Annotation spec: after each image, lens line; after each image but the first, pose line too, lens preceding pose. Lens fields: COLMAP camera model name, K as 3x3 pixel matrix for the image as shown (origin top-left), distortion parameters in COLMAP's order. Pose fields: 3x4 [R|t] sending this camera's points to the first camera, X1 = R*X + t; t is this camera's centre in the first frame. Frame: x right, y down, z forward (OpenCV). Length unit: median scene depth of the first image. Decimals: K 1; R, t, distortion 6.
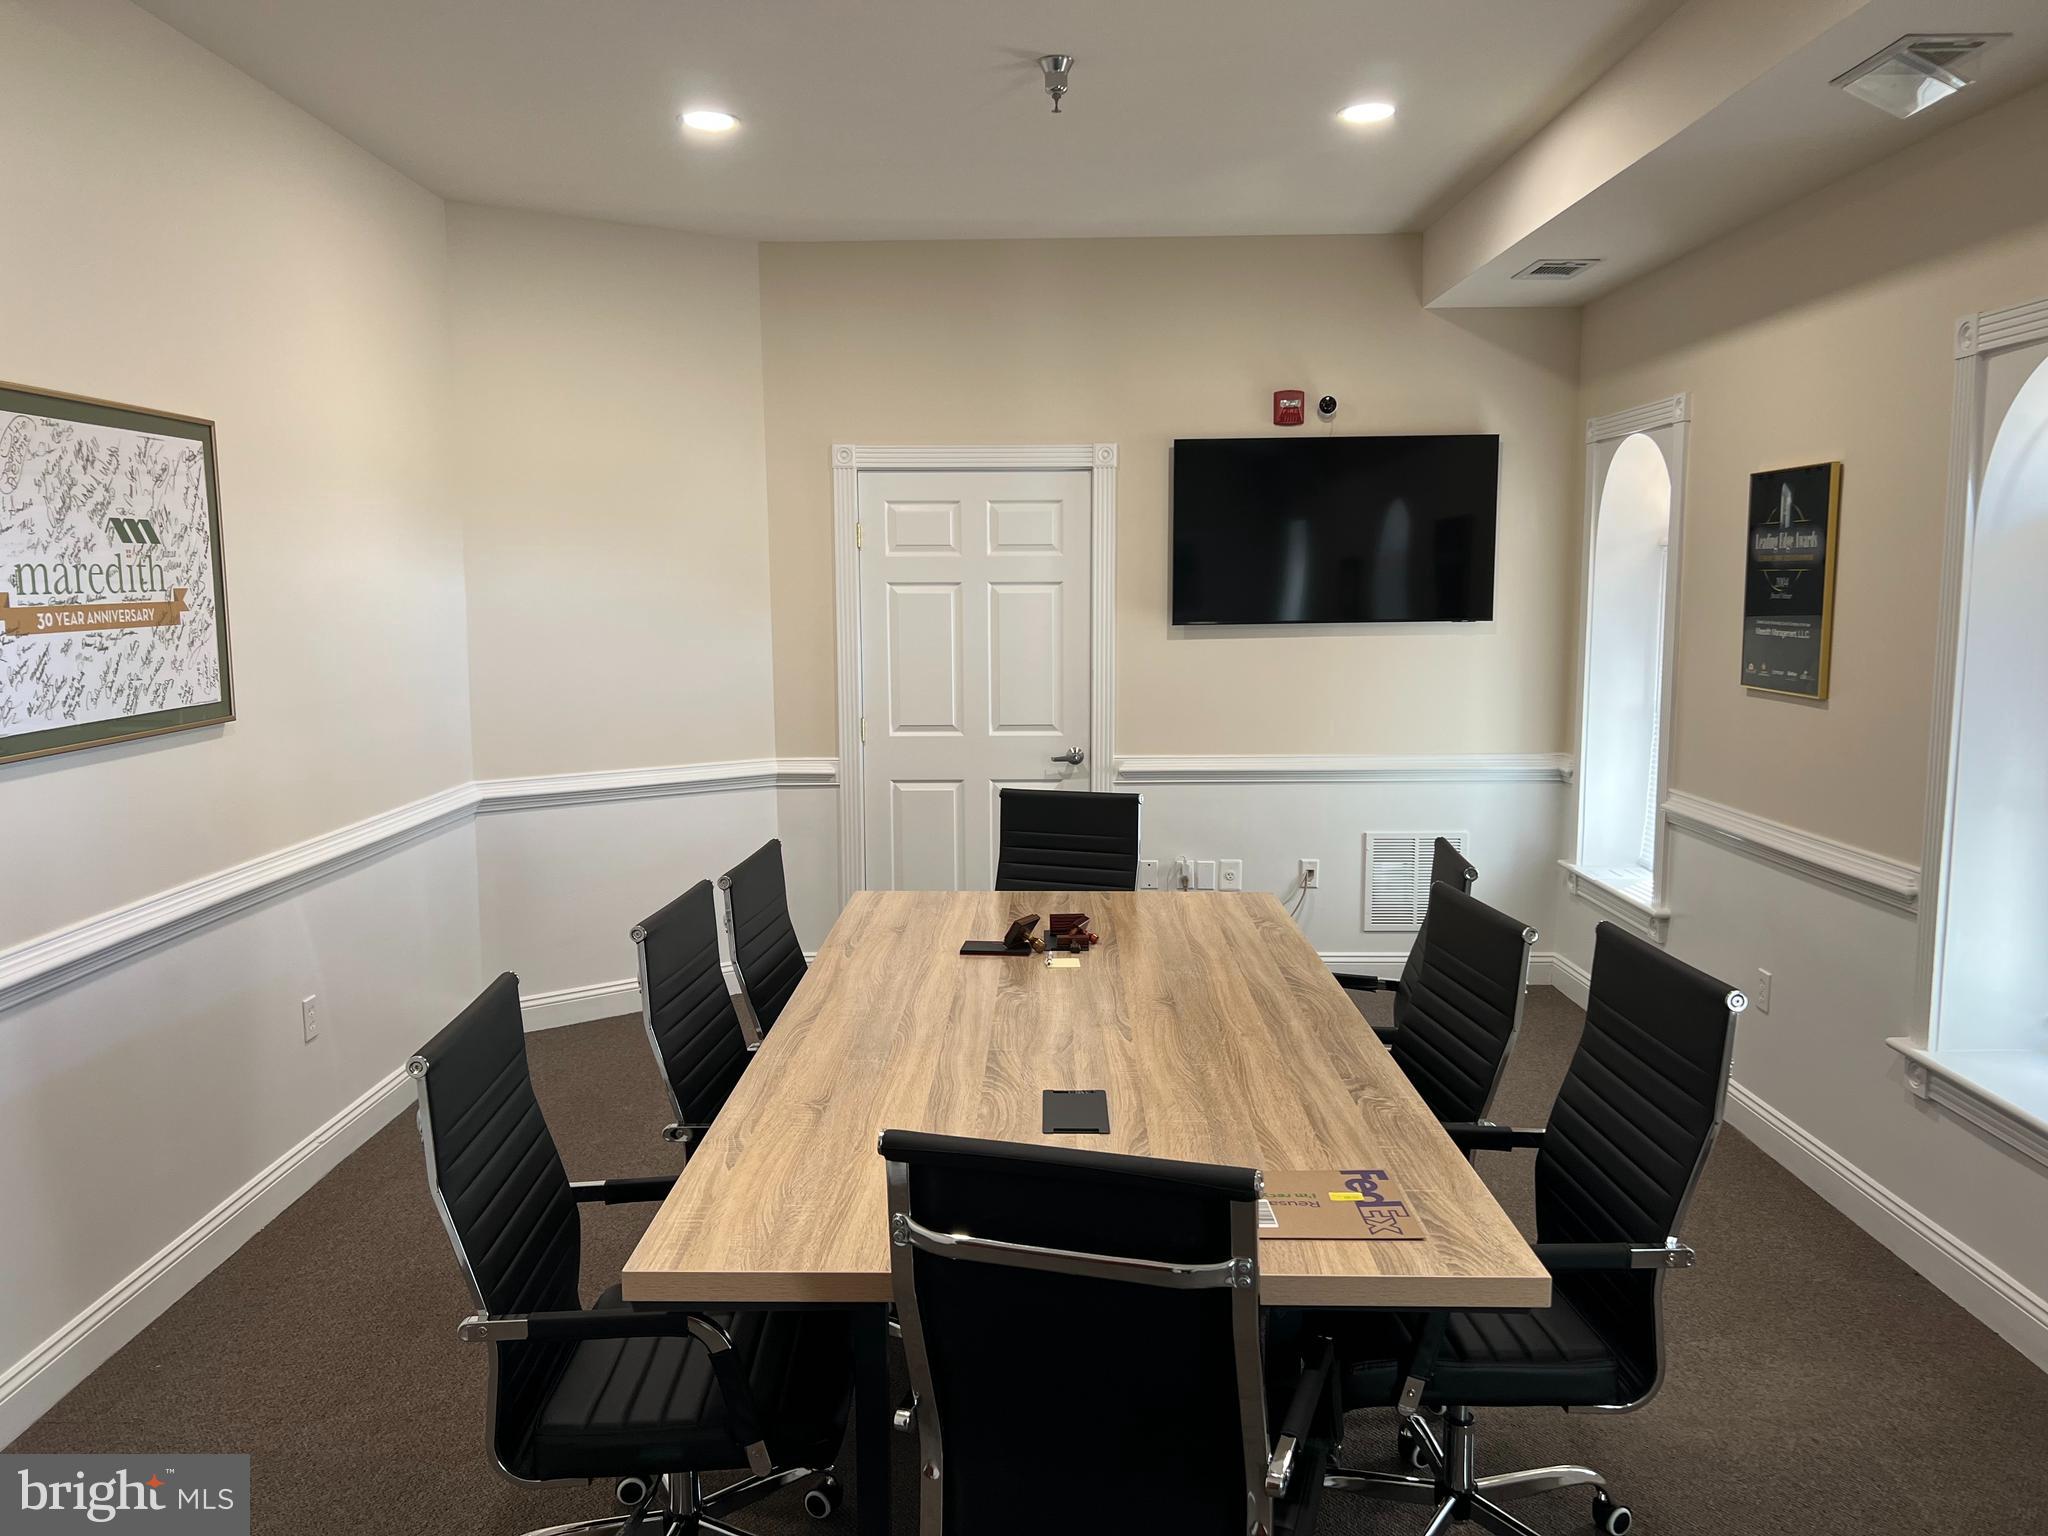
lens RADIAL K [[1529.9, 0, 1024.0], [0, 1529.9, 768.0], [0, 0, 1]] dist [-0.001885, -0.000580]
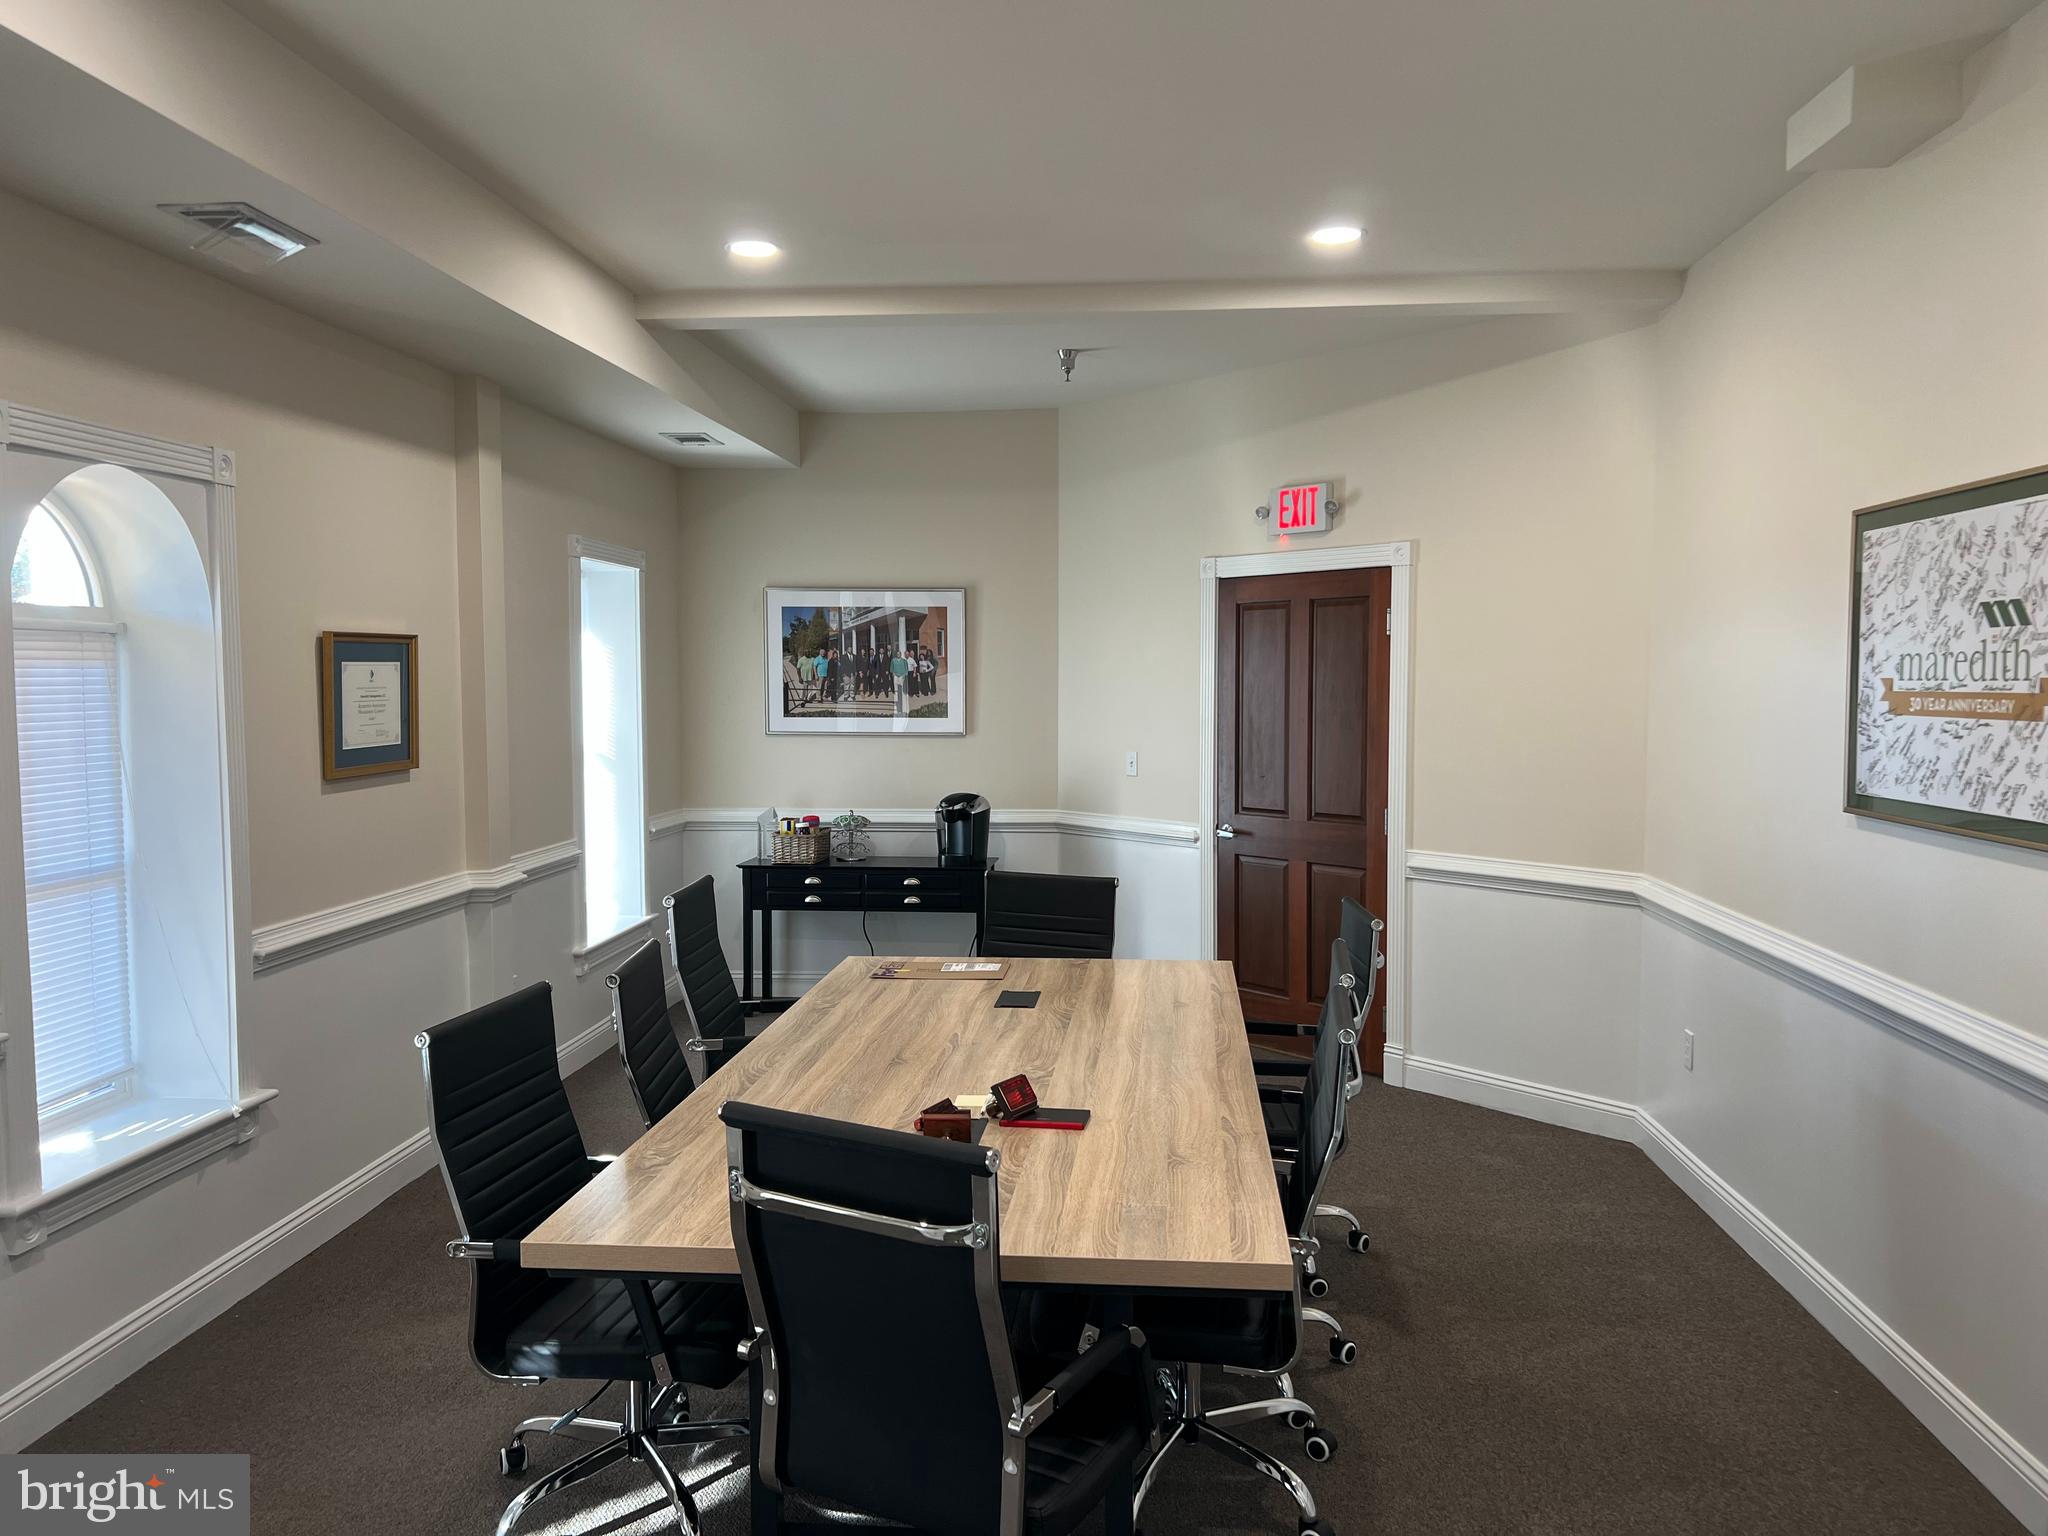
lens RADIAL K [[1529.9, 0, 1024.0], [0, 1529.9, 768.0], [0, 0, 1]] dist [-0.001885, -0.000580]
pose [[-0.996607, 0.000482, 0.082312, -0.083056], [0.015761, 0.982598, 0.185073, -0.246506], [-0.080790, 0.185742, -0.979272, 1.987384]]
